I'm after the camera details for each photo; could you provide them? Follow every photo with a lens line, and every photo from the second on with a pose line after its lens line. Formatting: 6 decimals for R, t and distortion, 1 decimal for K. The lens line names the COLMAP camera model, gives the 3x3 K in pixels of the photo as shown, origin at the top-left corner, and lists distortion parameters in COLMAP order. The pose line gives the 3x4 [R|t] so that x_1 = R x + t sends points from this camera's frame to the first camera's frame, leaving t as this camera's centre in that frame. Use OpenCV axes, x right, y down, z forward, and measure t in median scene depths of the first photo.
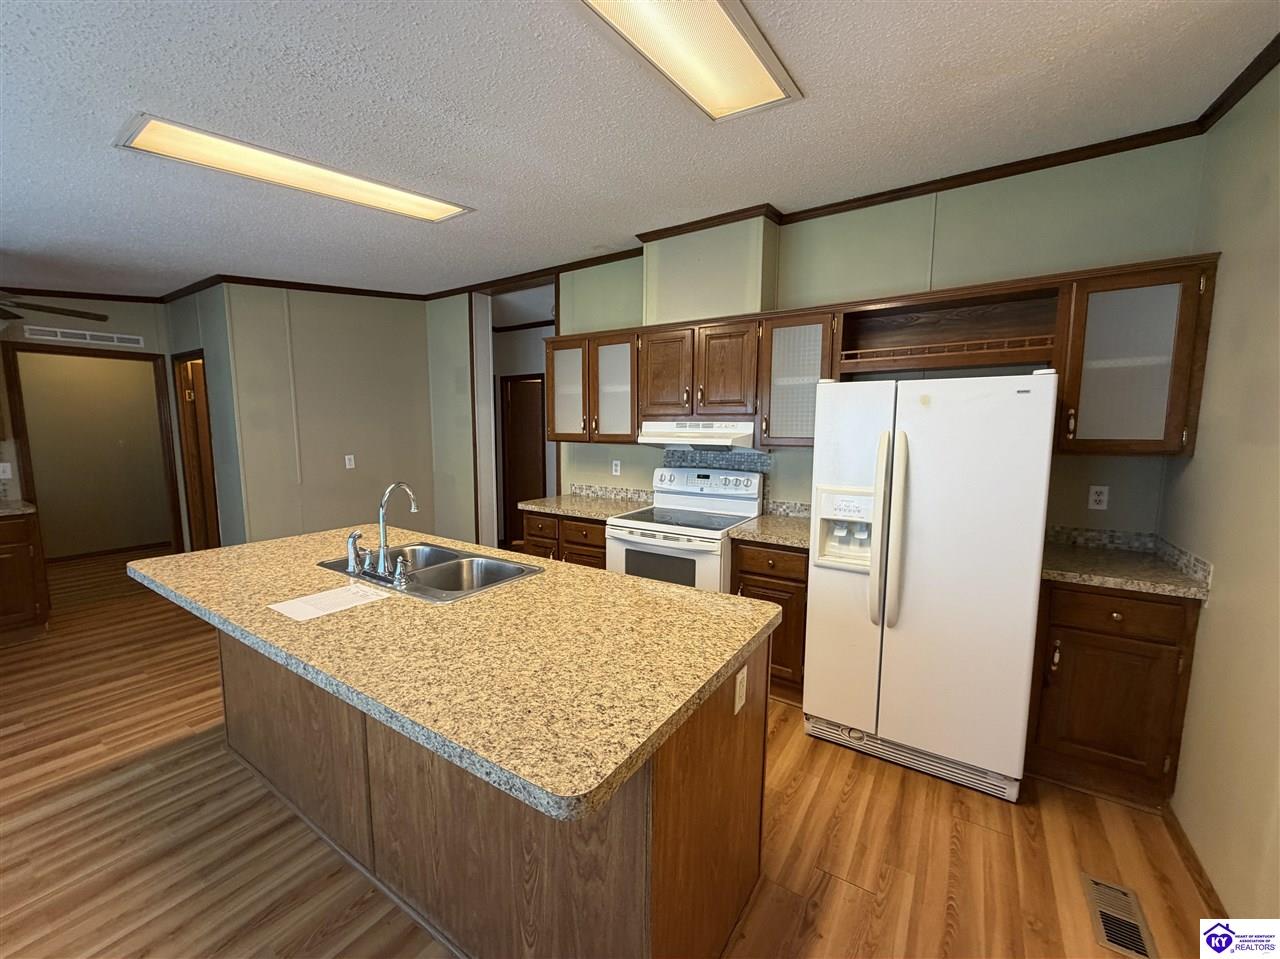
lens RADIAL K [[510.4, 0, 639.9], [0, 510.4, 481.1], [0, 0, 1]] dist [0.001741, -0.000077]
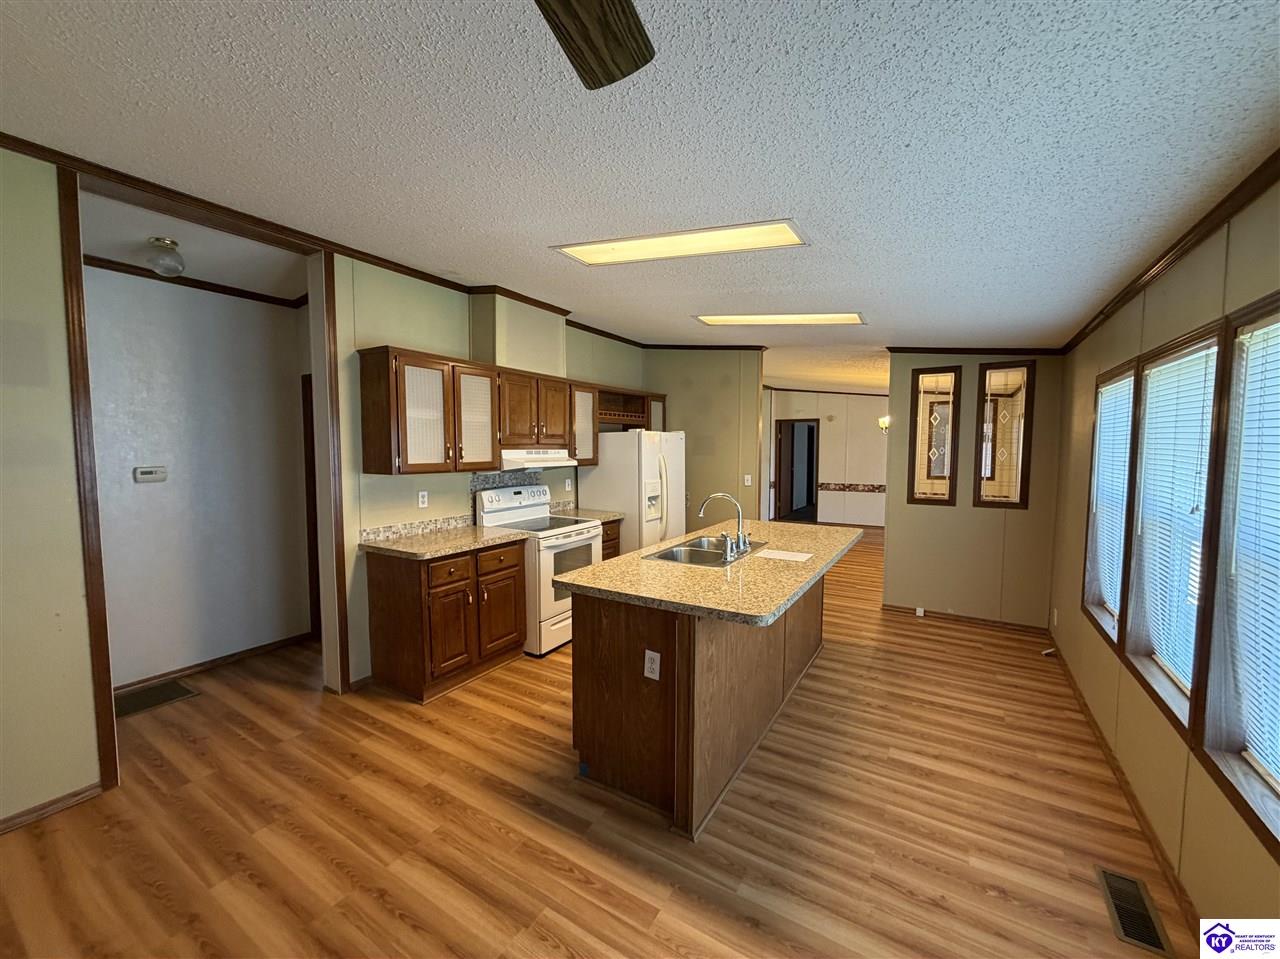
lens RADIAL K [[510.4, 0, 639.9], [0, 510.4, 479.5], [0, 0, 1]] dist [0.001741, -0.000077]
pose [[-0.030697, -0.067514, 0.997246, -1.133380], [0.110114, 0.991415, 0.070509, -0.097094], [-0.993445, 0.111975, -0.022999, 0.733407]]
